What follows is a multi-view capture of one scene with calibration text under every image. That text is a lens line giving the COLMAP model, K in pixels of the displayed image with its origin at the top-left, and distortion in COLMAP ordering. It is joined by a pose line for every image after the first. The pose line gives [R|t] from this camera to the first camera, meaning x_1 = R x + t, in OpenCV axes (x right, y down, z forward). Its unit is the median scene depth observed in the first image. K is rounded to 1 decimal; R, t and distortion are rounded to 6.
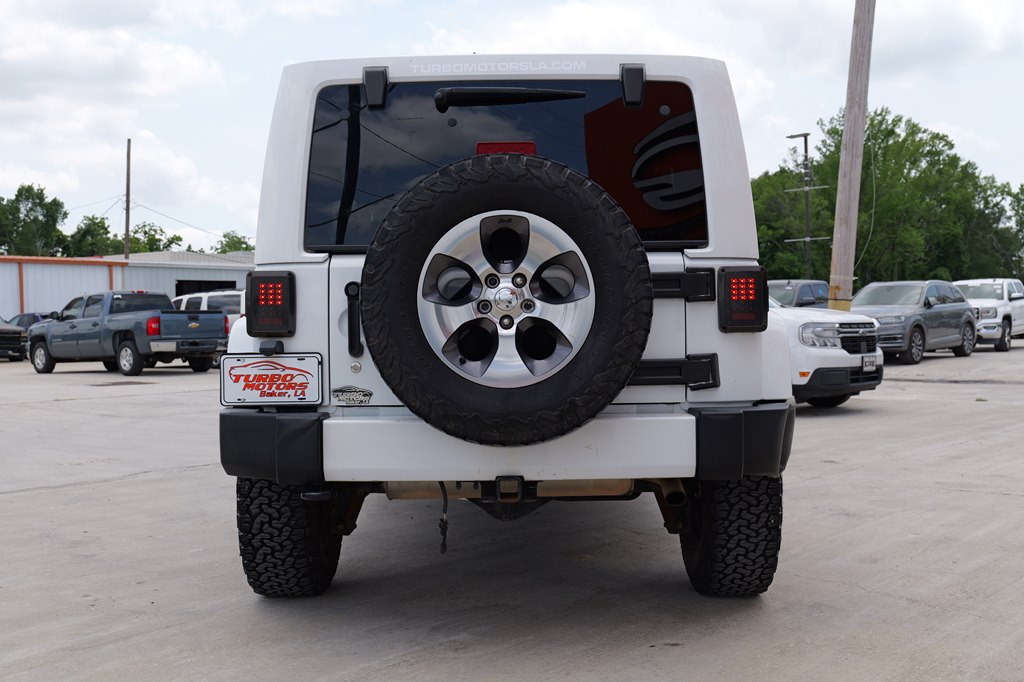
lens RADIAL K [[1107.6, 0, 527.3], [0, 1107.6, 340.0], [0, 0, 1]] dist [0.023014, 0.031208]
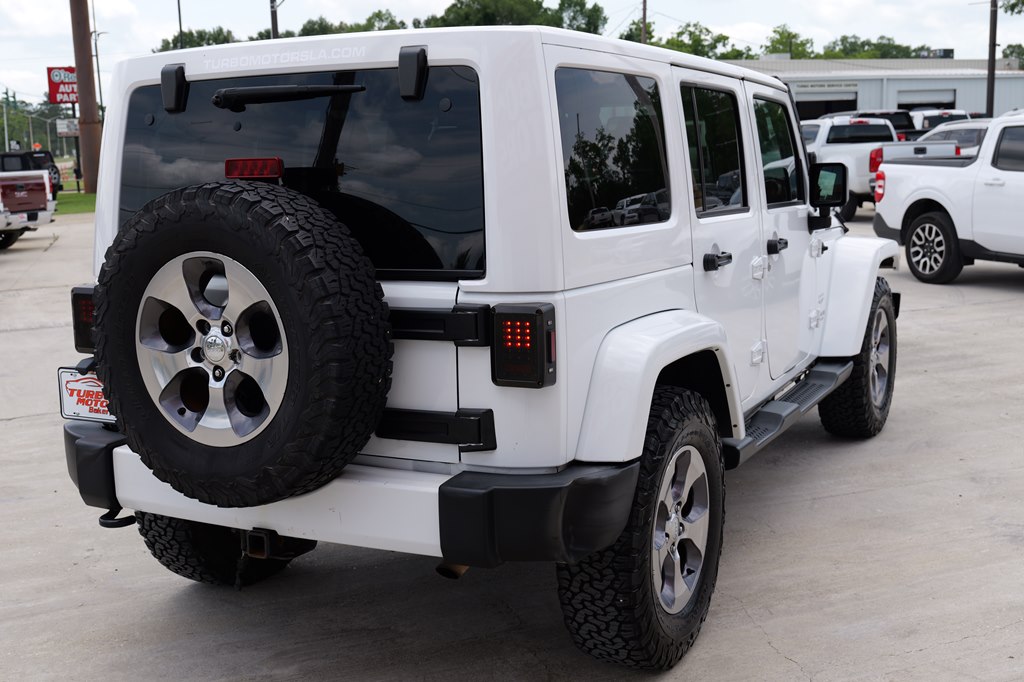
lens RADIAL K [[1218.1, 0, 512.0], [0, 1218.1, 341.0], [0, 0, 1]] dist [0.009996, -0.001004]
pose [[0.881193, 0.062863, -0.468559, 0.558411], [0.013361, 0.987412, 0.157603, -0.166402], [0.472569, -0.145139, 0.869260, 0.215807]]
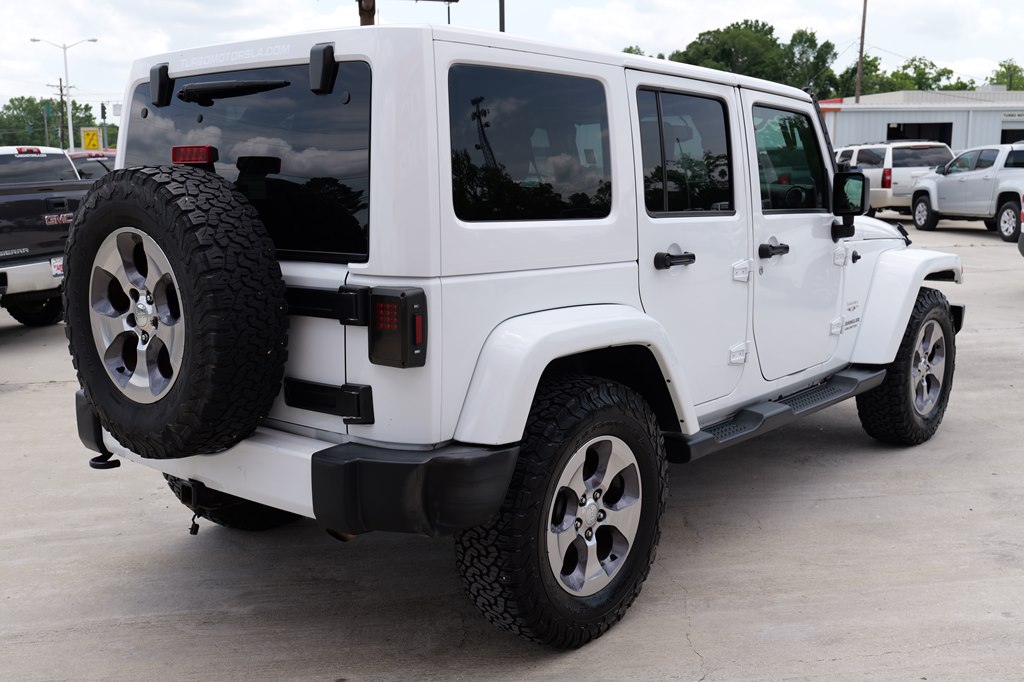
lens RADIAL K [[1054.5, 0, 512.0], [0, 1054.5, 341.0], [0, 0, 1]] dist [0.005784, 0.014949]
pose [[0.757344, 0.112814, -0.643197, 0.724799], [-0.008398, 0.986565, 0.163151, -0.146718], [0.652962, -0.118159, 0.748117, 0.425551]]
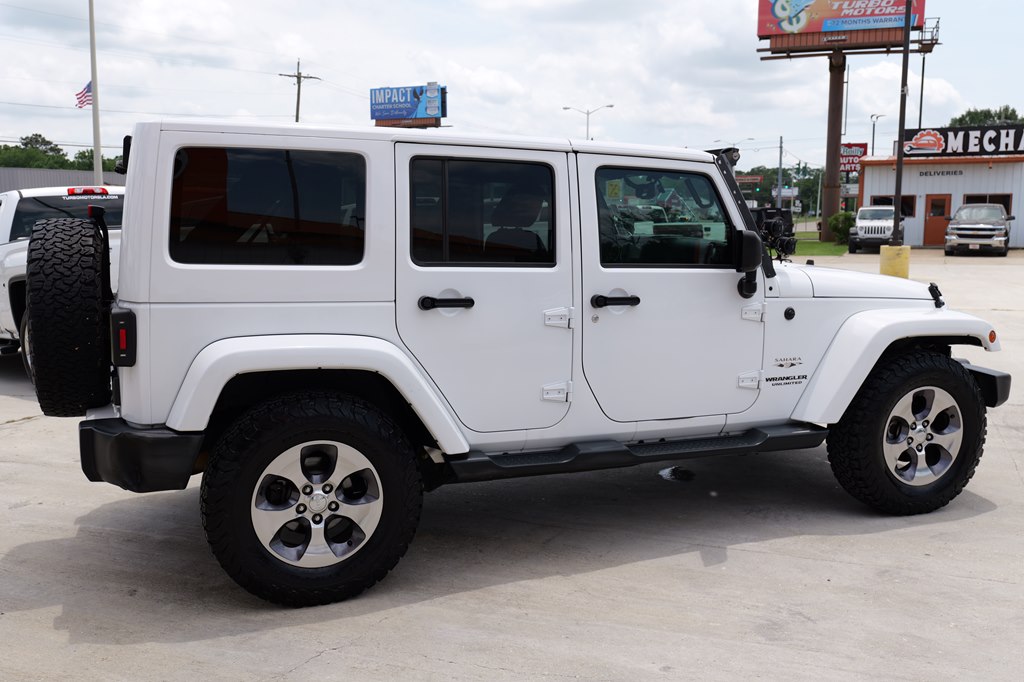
lens RADIAL K [[939.3, 0, 506.0], [0, 939.3, 346.0], [0, 0, 1]] dist [0.005421, 0.007915]
pose [[0.342747, 0.138640, -0.929141, 1.173319], [-0.013768, 0.989685, 0.142595, -0.162477], [0.939327, -0.036082, 0.341121, 0.970407]]
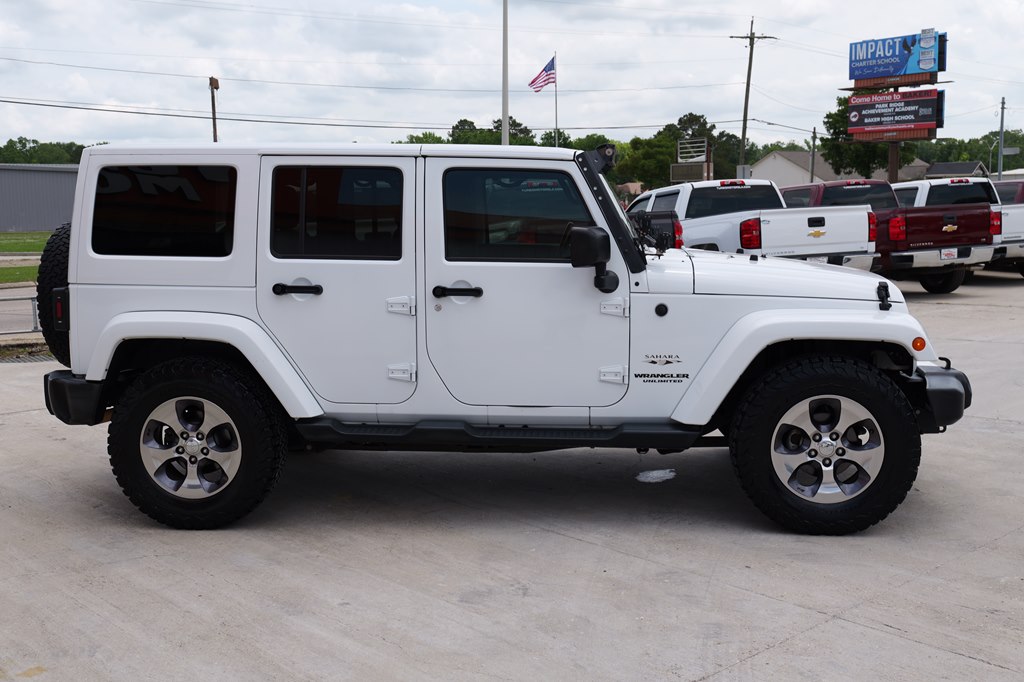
lens RADIAL K [[1090.5, 0, 496.8], [0, 1090.5, 339.2], [0, 0, 1]] dist [0.011486, 0.006983]
pose [[-0.120162, 0.136879, -0.983273, 1.549137], [0.006580, 0.990537, 0.137087, -0.189415], [0.992732, 0.010003, -0.119926, 1.675402]]
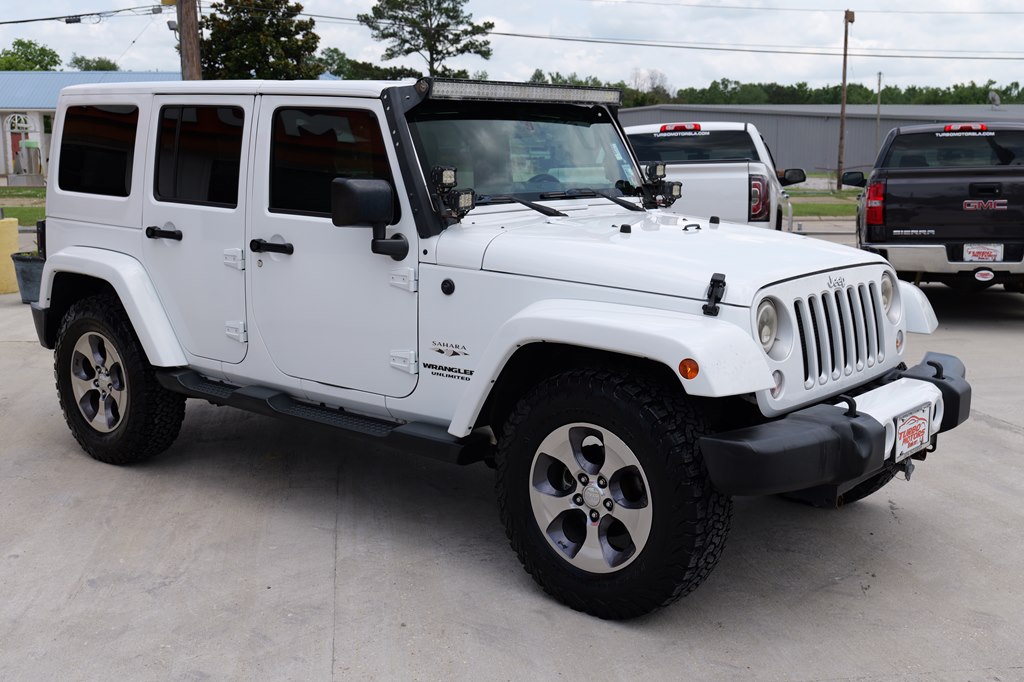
lens RADIAL K [[1125.4, 0, 512.0], [0, 1125.4, 341.0], [0, 0, 1]] dist [0.006407, 0.021110]
pose [[-0.650762, 0.137306, -0.746763, 0.981477], [-0.003418, 0.982973, 0.183717, -0.190233], [0.759274, 0.122109, -0.639213, 2.482332]]
